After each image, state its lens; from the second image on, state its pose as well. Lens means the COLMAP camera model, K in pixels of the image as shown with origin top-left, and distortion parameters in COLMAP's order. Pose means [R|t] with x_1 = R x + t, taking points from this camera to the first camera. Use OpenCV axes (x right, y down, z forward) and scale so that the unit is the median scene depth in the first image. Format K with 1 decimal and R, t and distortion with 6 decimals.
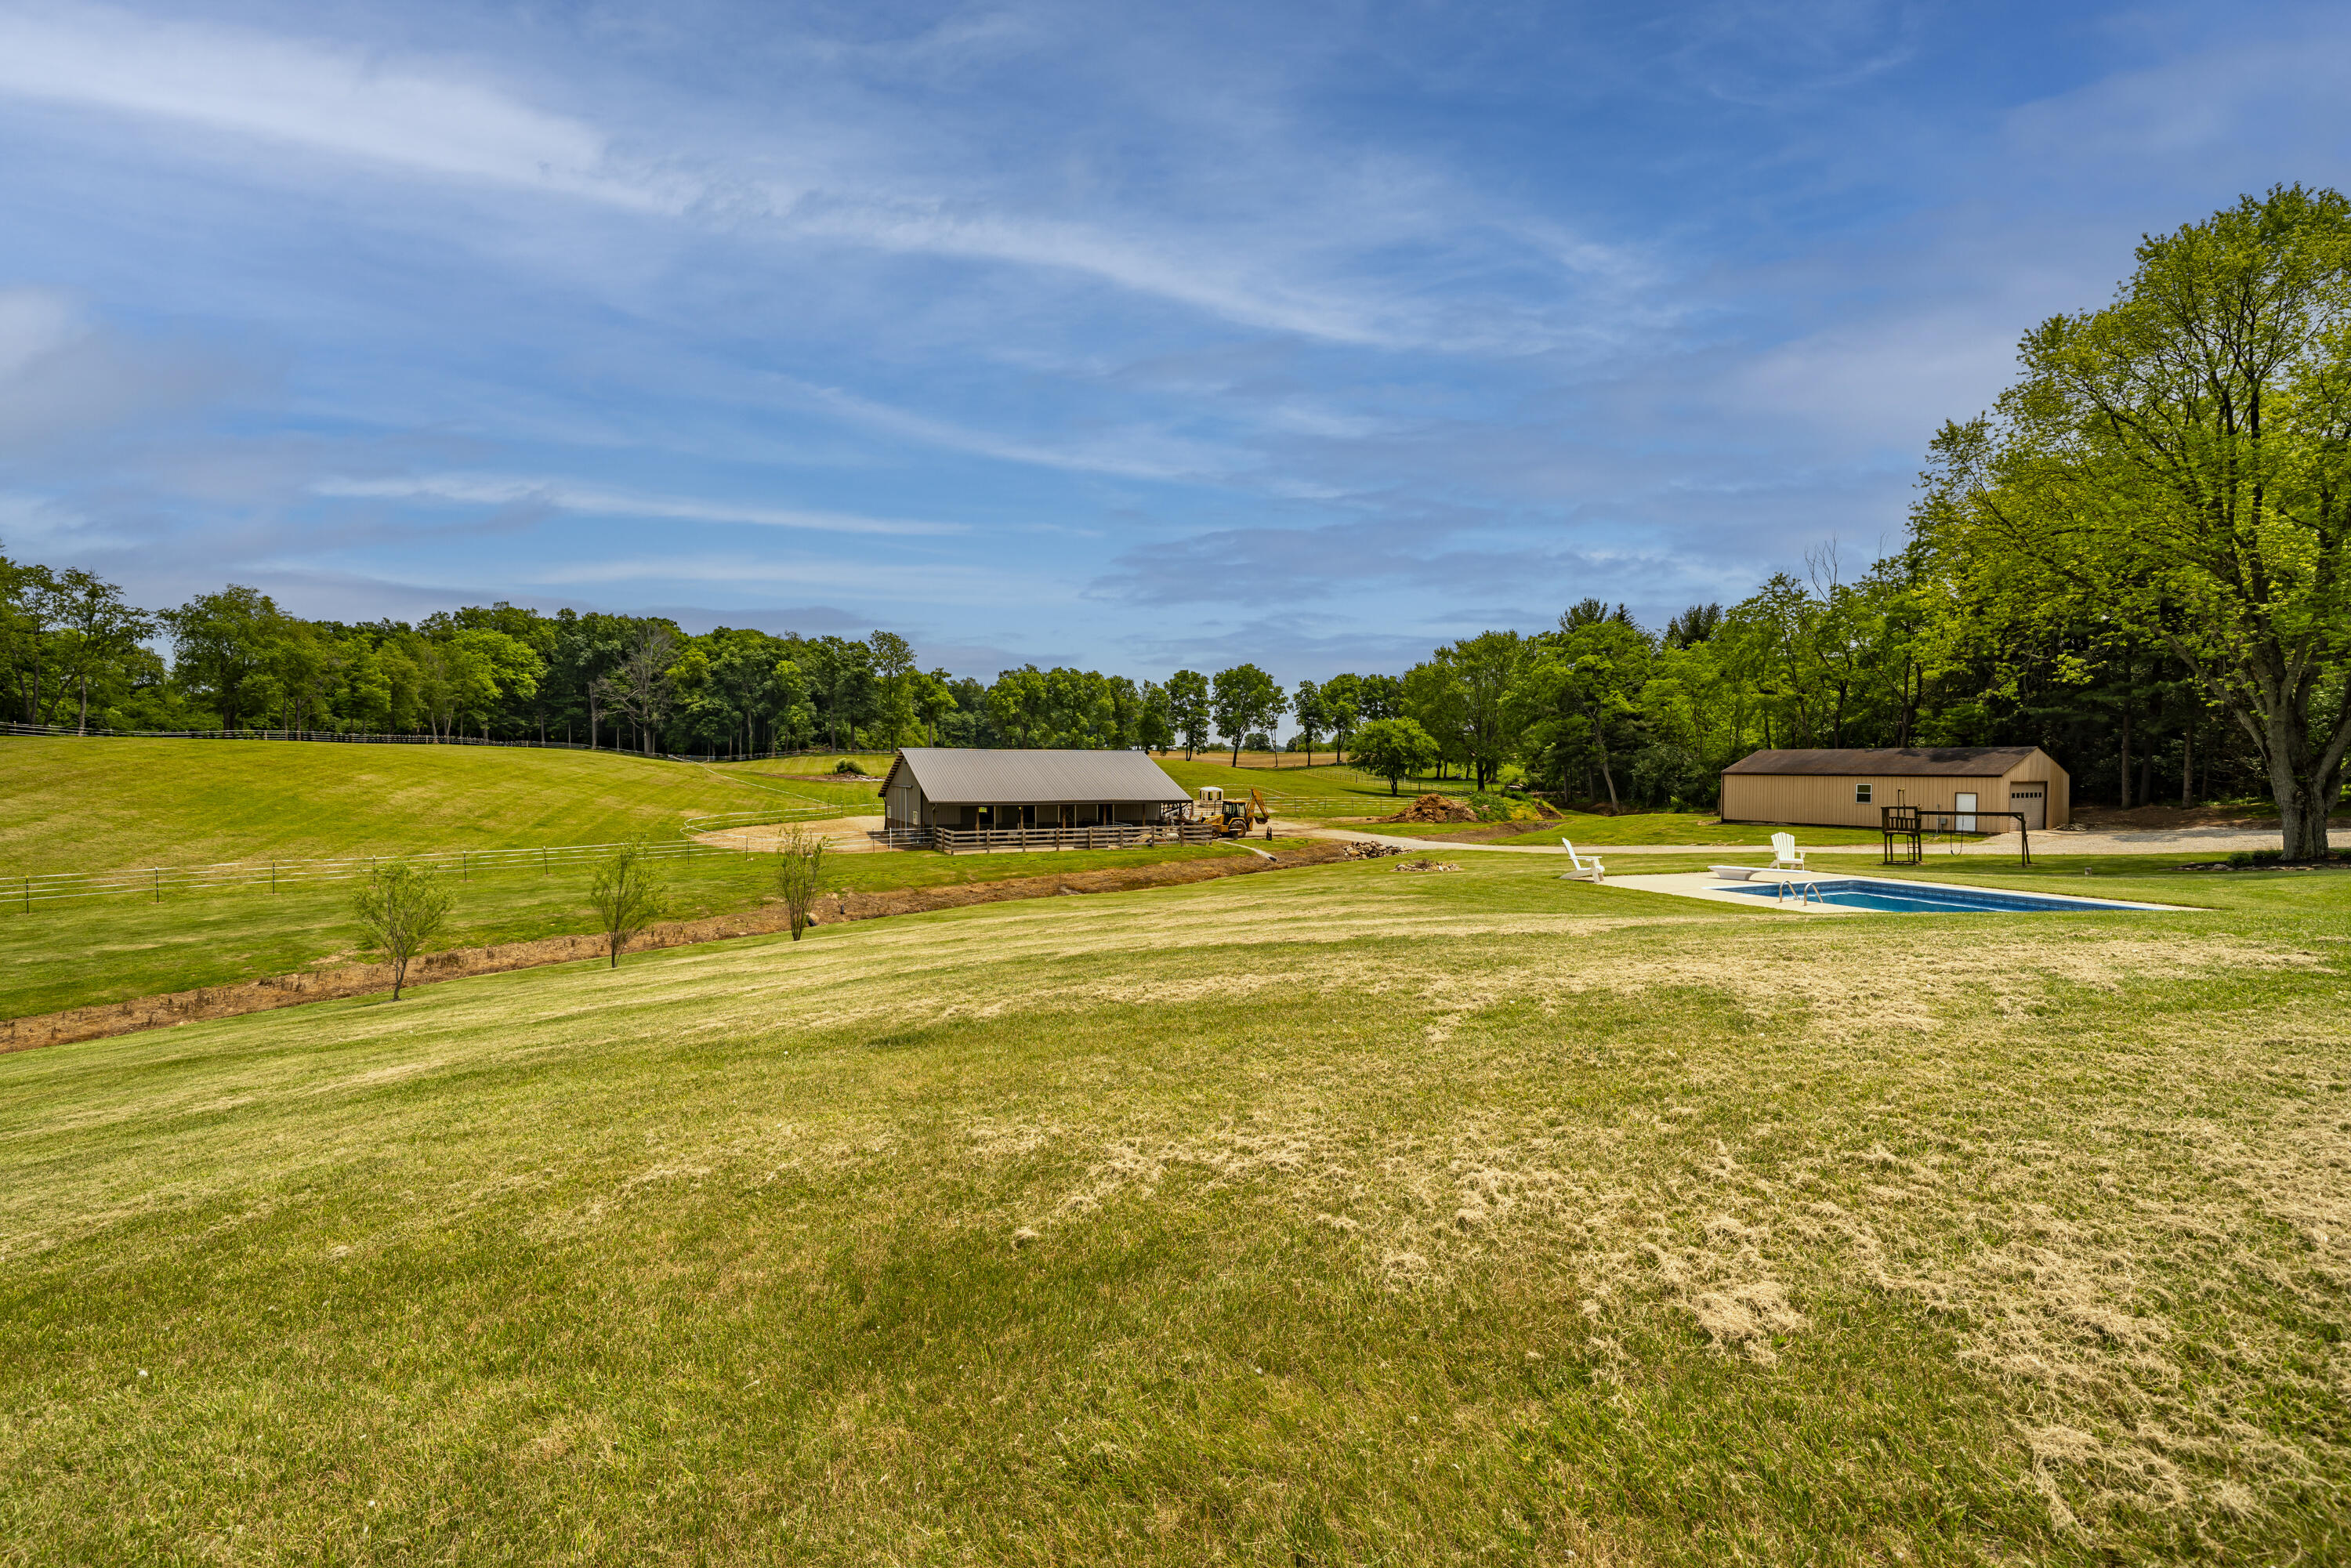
lens RADIAL K [[1009.7, 0, 1175.5], [0, 1009.7, 784.0], [0, 0, 1]] dist [-0.000083, -0.000038]
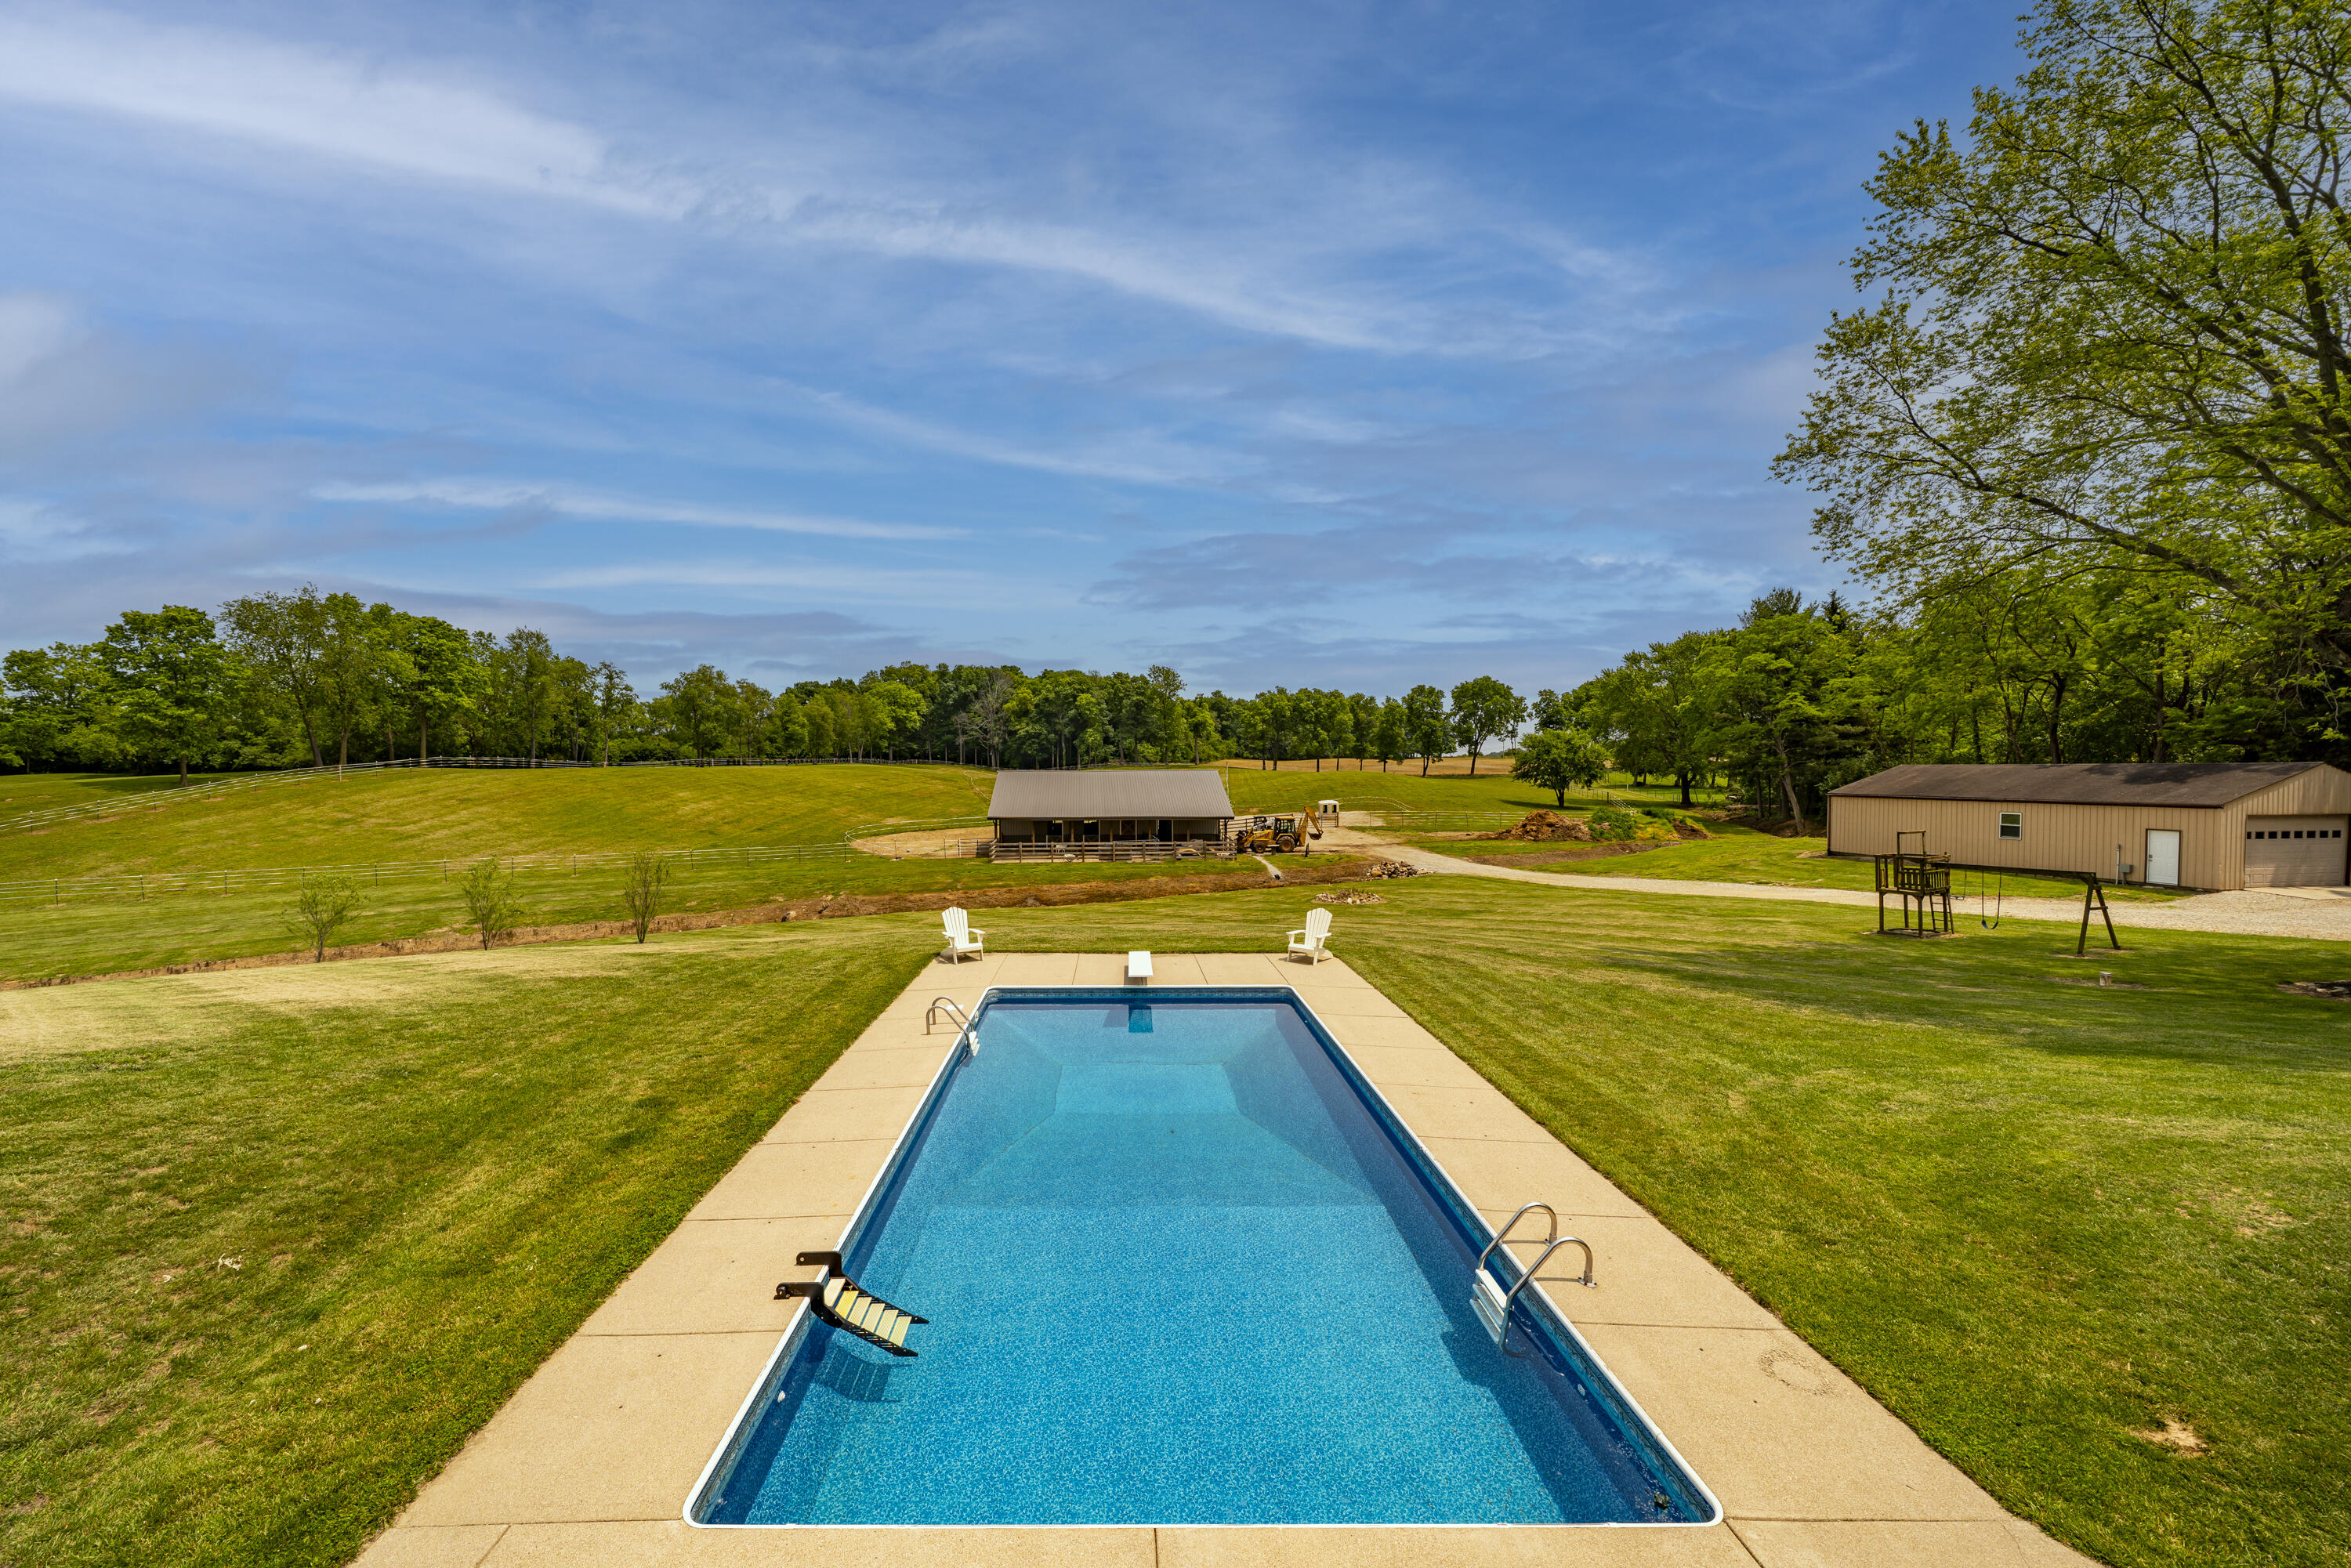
lens RADIAL K [[845.5, 0, 1175.5], [0, 845.5, 784.0], [0, 0, 1]] dist [-0.000539, -0.000016]
pose [[0.913906, -0.000837, -0.405926, 0.155256], [0.001361, 0.999999, 0.001002, -0.009544], [0.405925, -0.001468, 0.913905, 0.074414]]
